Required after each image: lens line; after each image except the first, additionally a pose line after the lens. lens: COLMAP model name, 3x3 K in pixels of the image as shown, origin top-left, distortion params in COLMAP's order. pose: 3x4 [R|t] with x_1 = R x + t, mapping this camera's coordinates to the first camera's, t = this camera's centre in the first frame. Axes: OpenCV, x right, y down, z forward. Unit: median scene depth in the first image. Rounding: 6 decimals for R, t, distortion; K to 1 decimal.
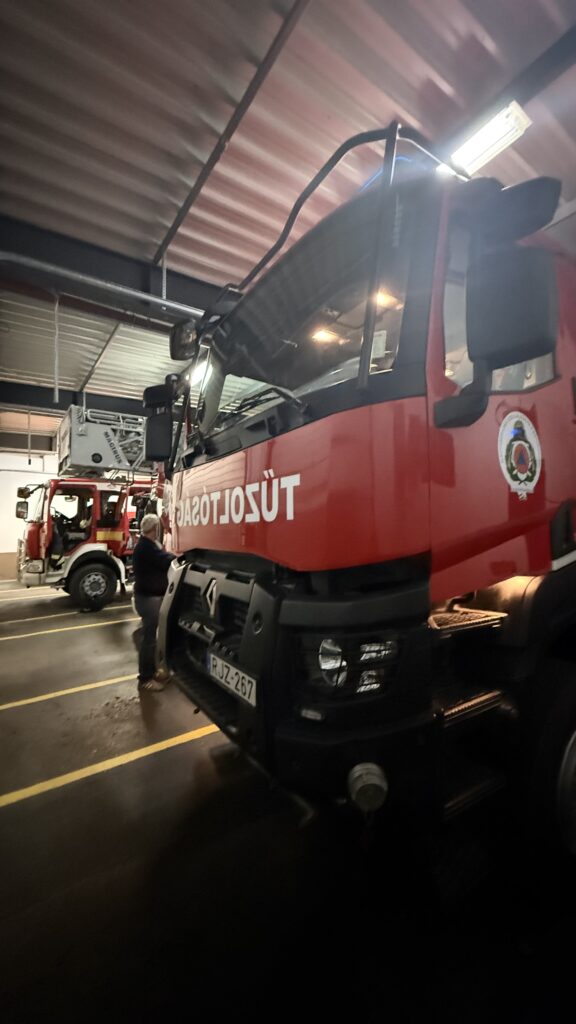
lens RADIAL K [[408.7, 0, 291.1], [0, 408.7, 509.2], [0, 0, 1]] dist [-0.000328, -0.000026]
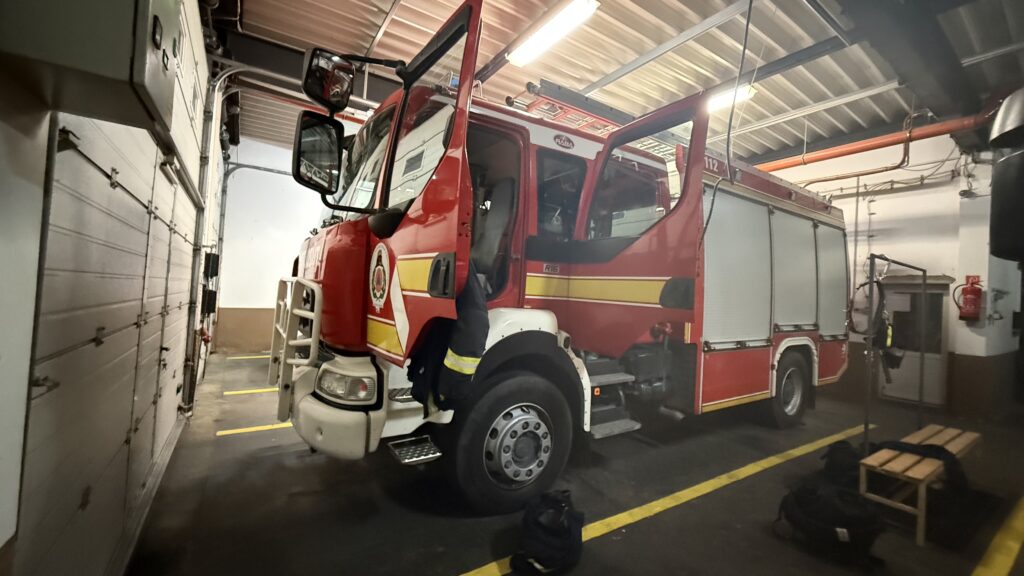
lens RADIAL K [[408.7, 0, 512.5], [0, 408.7, 286.4], [0, 0, 1]] dist [-0.000328, -0.000026]
pose [[0.997740, 0.067196, -0.000138, -0.493836], [-0.067153, 0.997164, 0.033970, 0.056849], [0.002420, -0.033884, 0.999423, 0.690610]]
